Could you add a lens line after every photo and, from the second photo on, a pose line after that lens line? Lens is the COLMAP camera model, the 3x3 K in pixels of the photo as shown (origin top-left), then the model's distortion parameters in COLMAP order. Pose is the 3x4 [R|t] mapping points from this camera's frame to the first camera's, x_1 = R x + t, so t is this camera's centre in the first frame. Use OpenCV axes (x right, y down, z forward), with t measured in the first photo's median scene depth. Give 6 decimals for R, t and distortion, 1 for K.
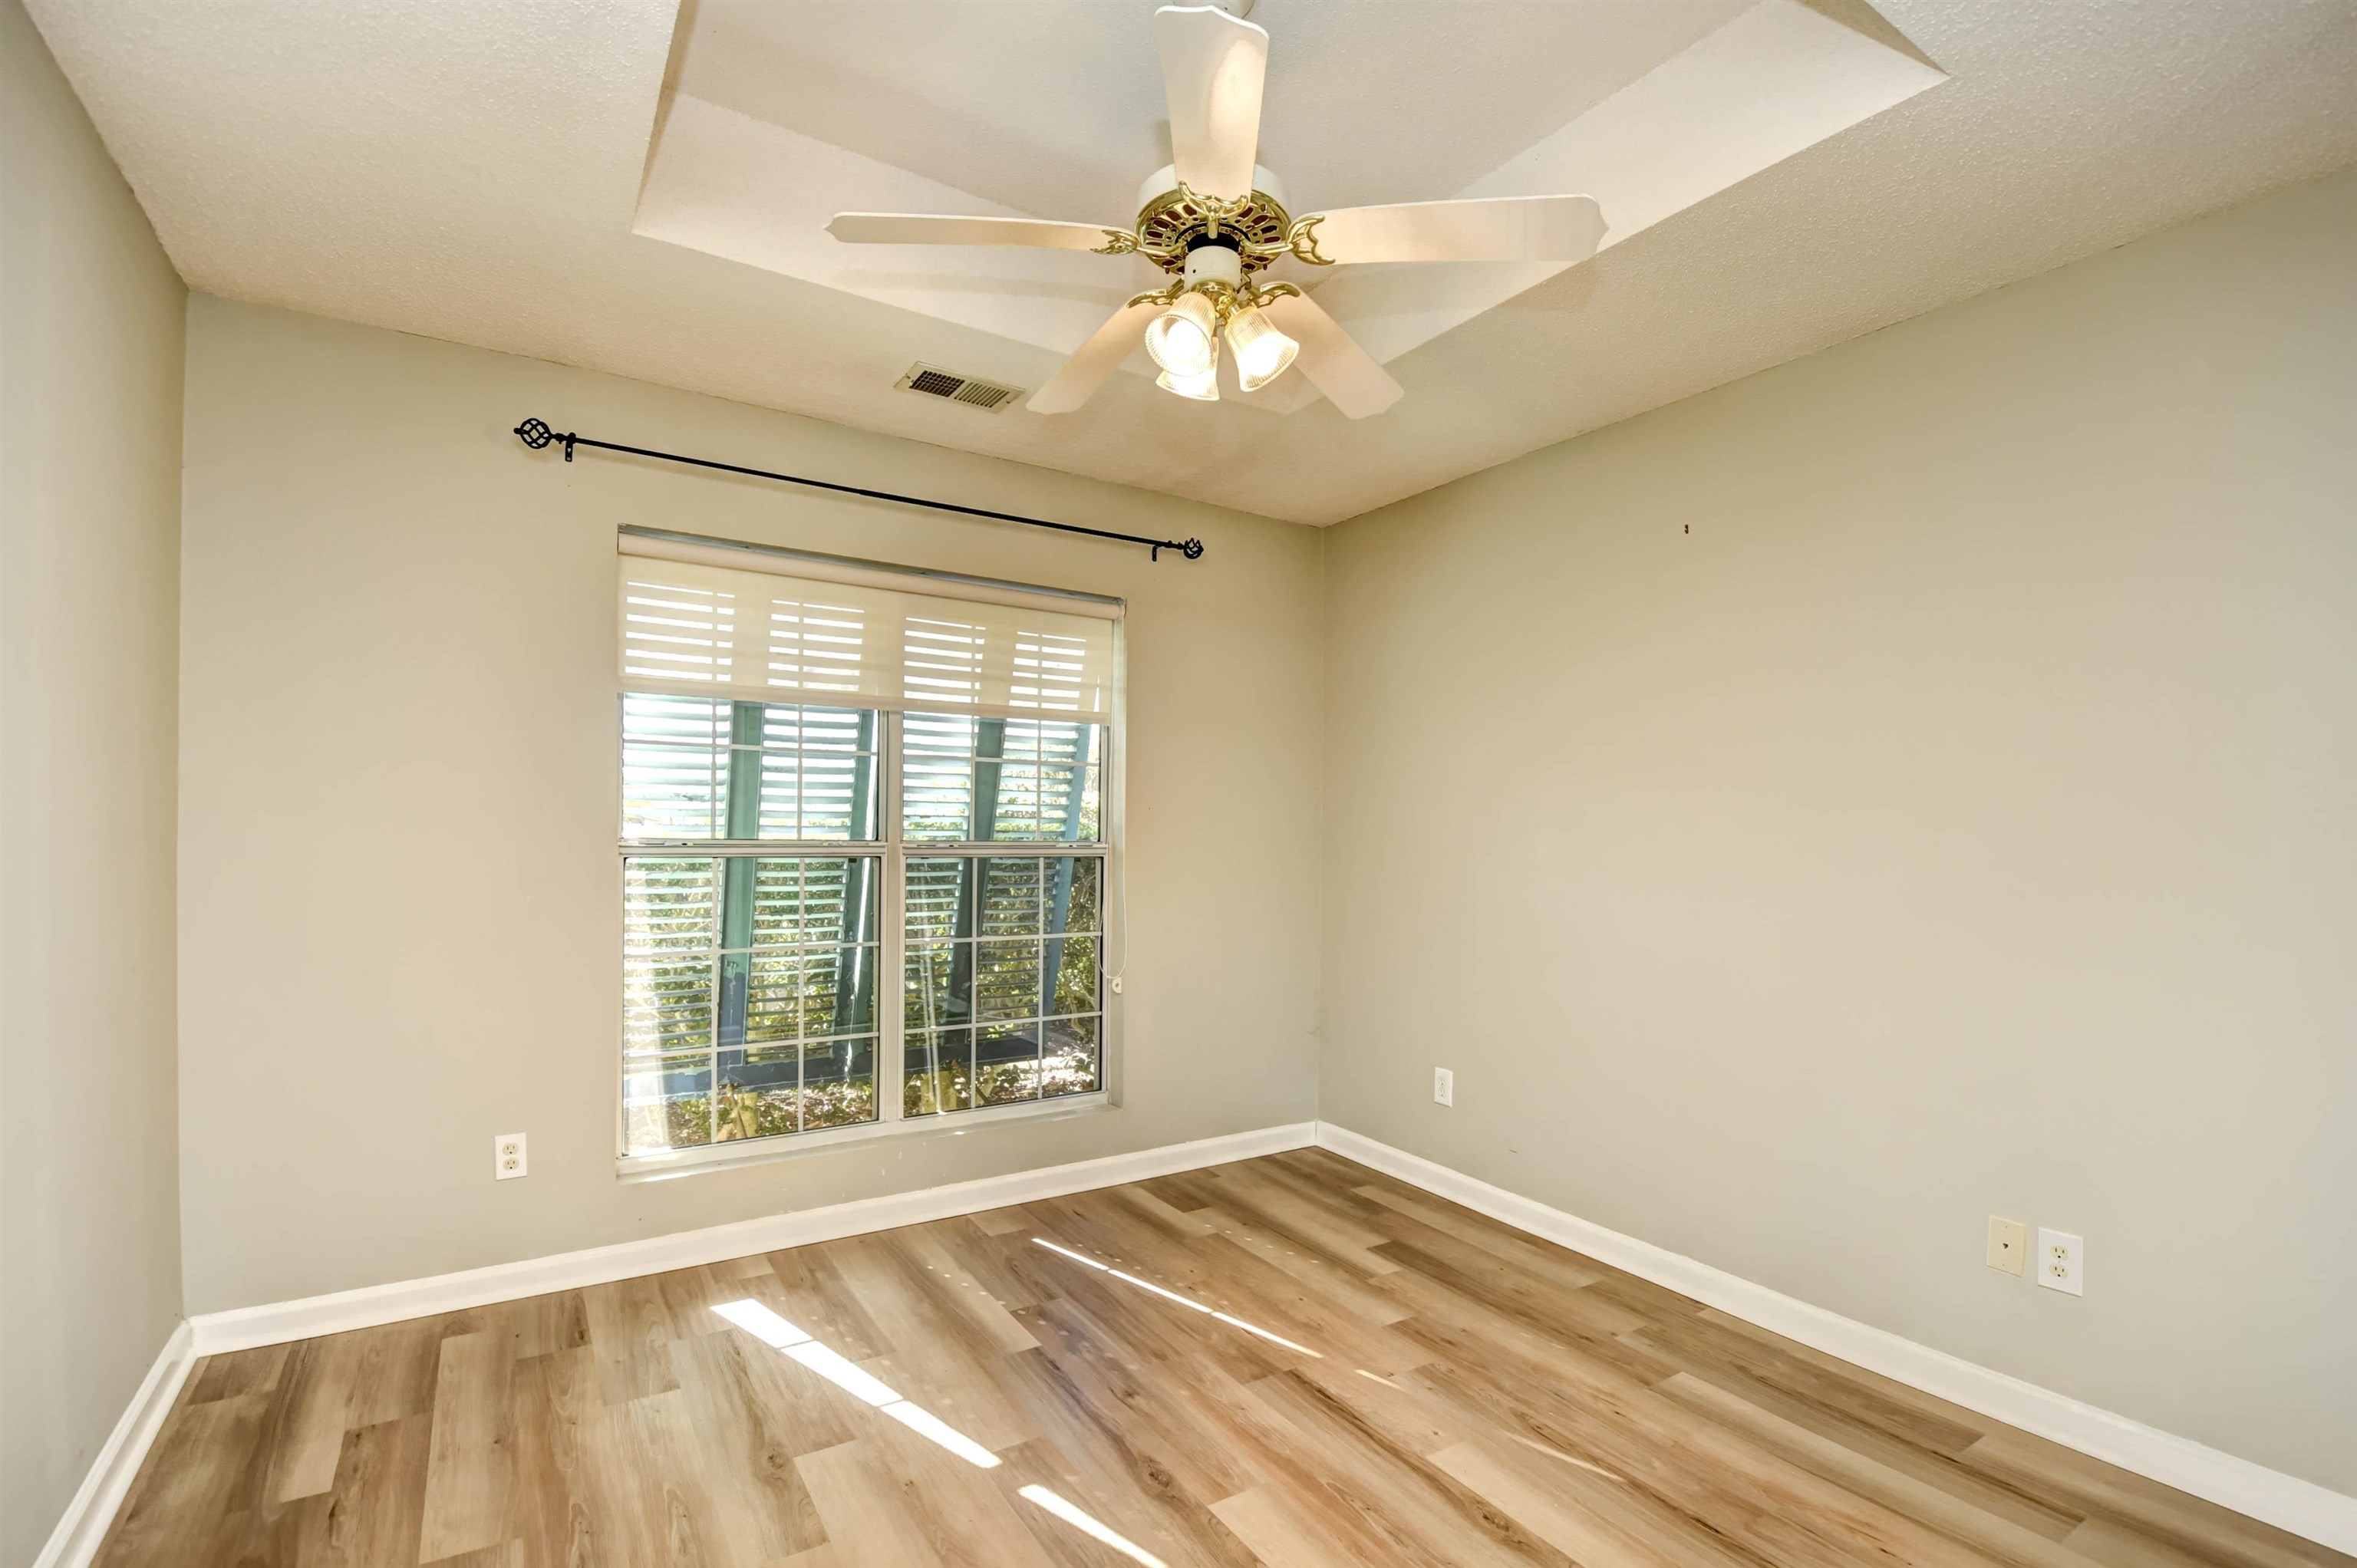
lens RADIAL K [[1064.4, 0, 1191.4], [0, 1064.4, 813.7], [0, 0, 1]] dist [0.014211, -0.021103]
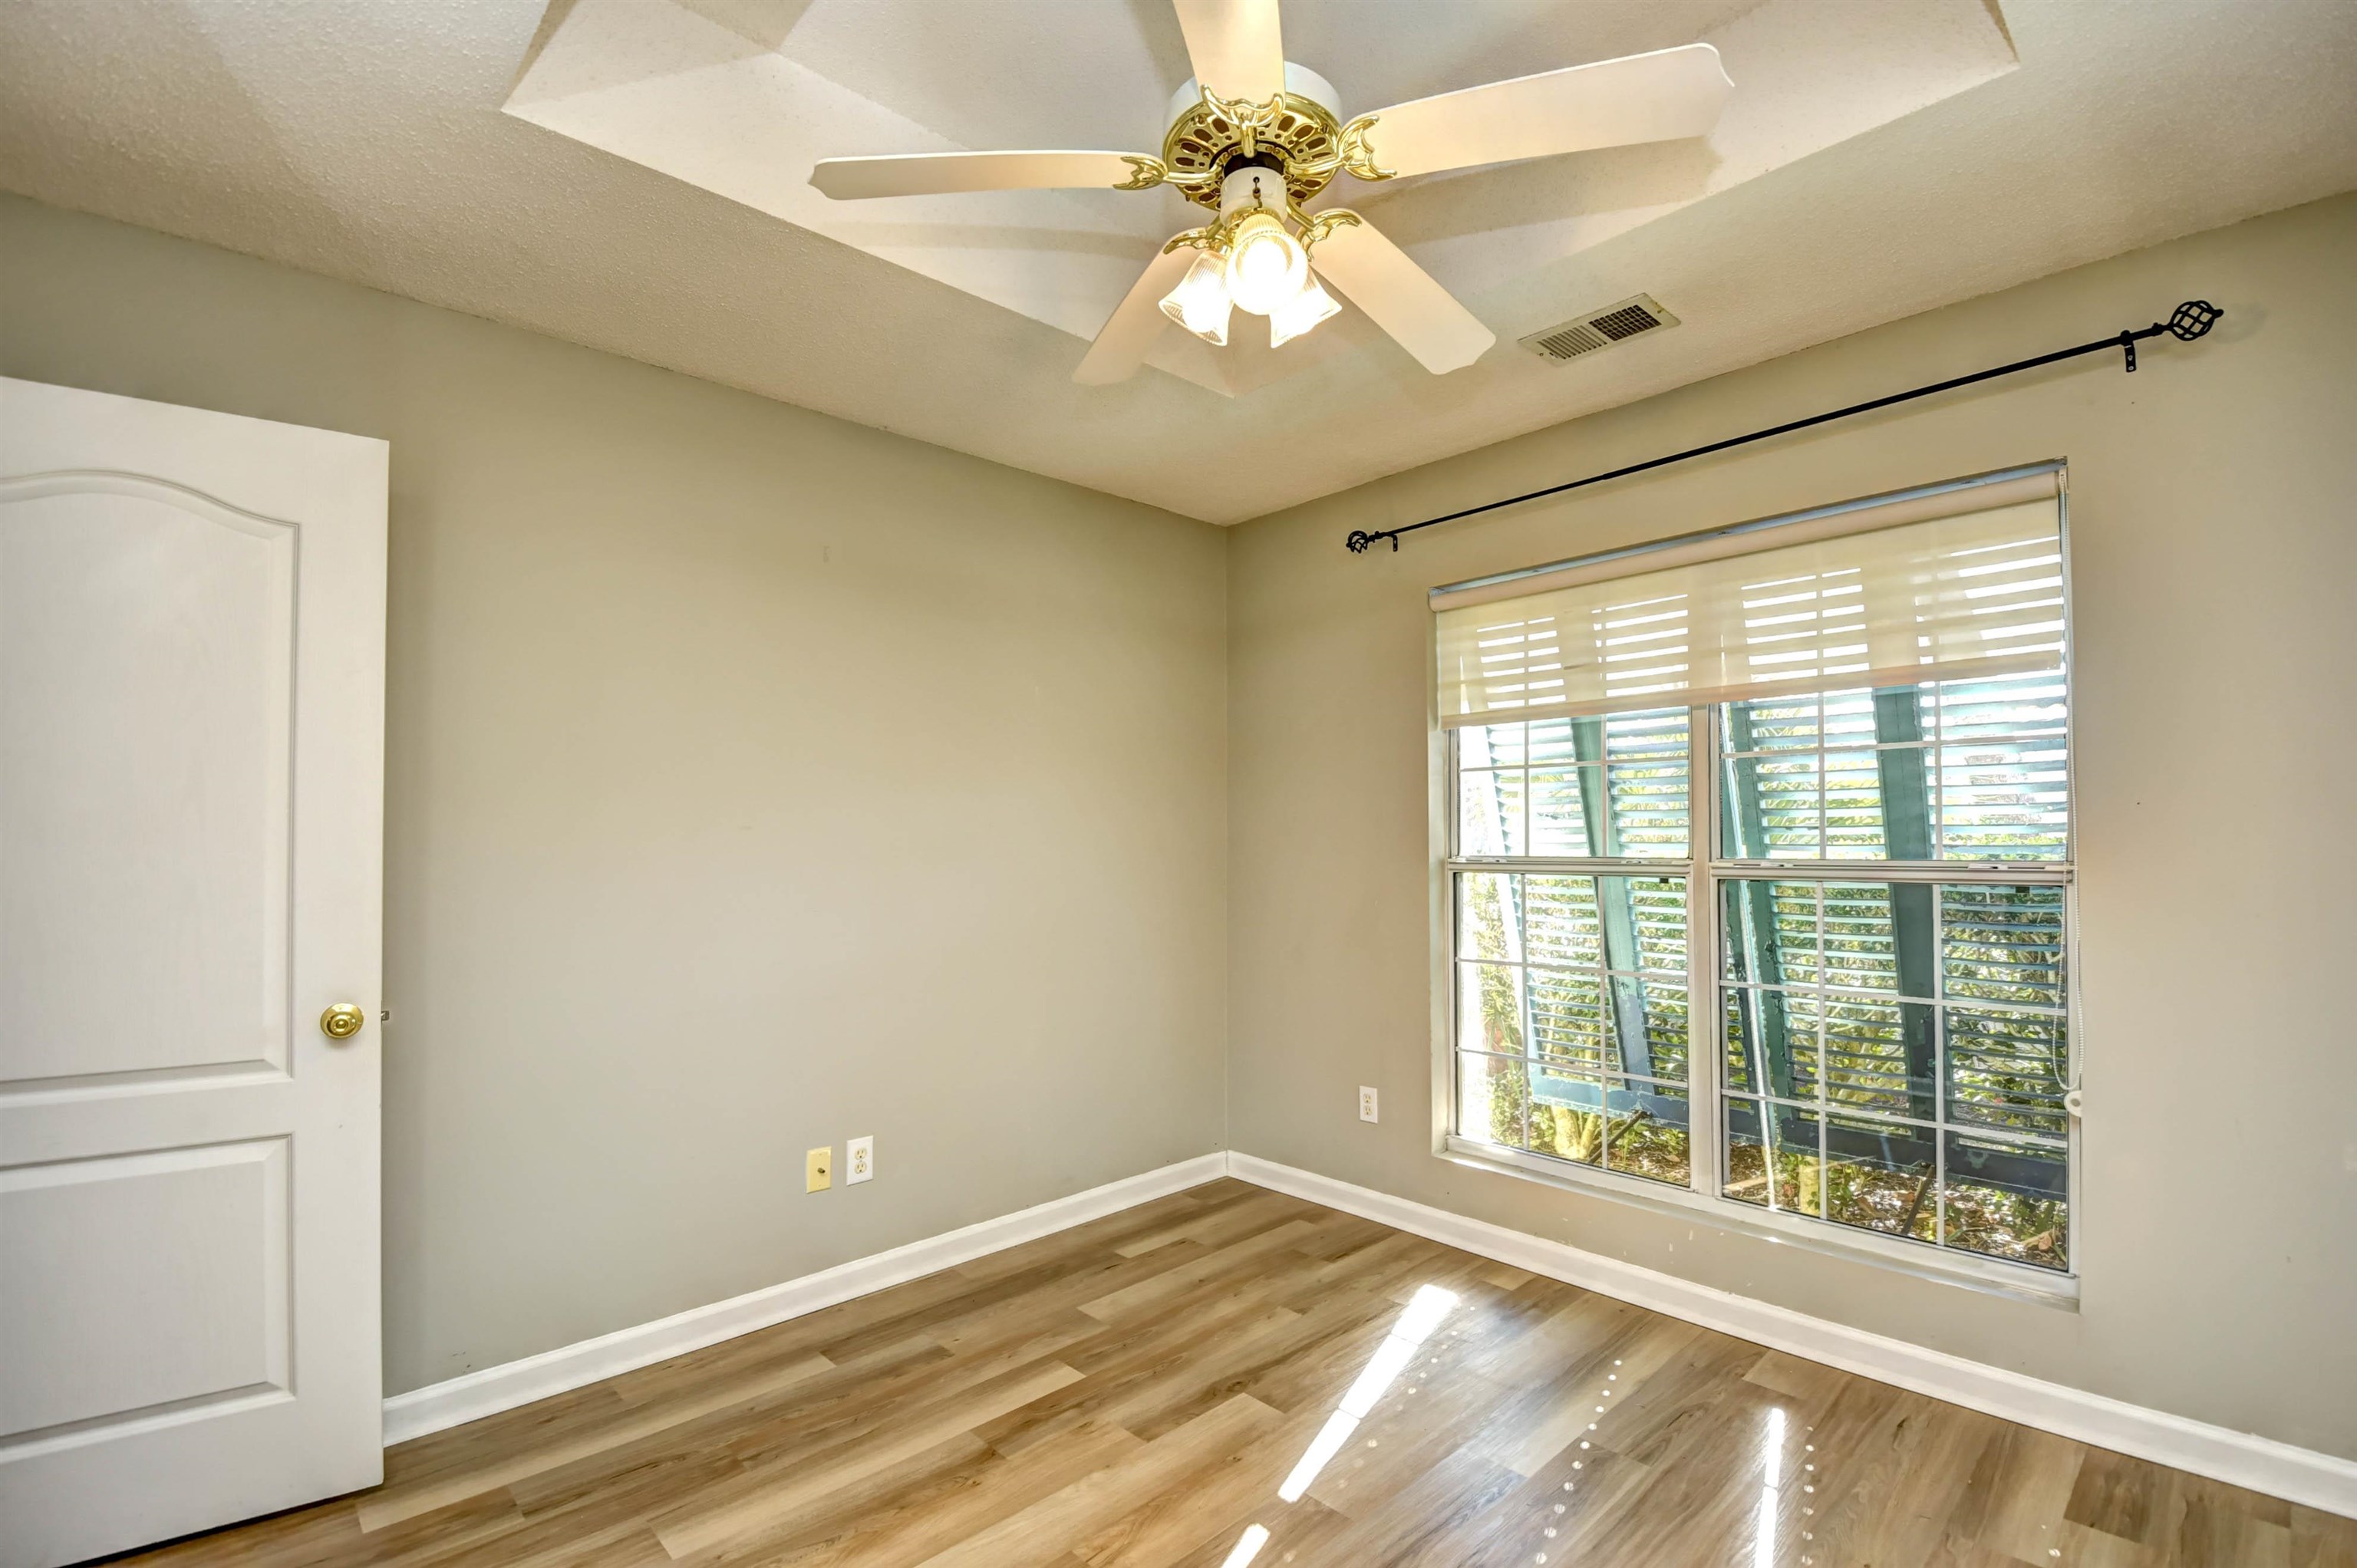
lens RADIAL K [[1049.0, 0, 1186.7], [0, 1049.0, 800.5], [0, 0, 1]] dist [0.014898, -0.021007]
pose [[0.186308, -0.056337, -0.980875, 0.560787], [0.018122, 0.998382, -0.053901, 0.021299], [0.982324, -0.007734, 0.187028, 0.541152]]
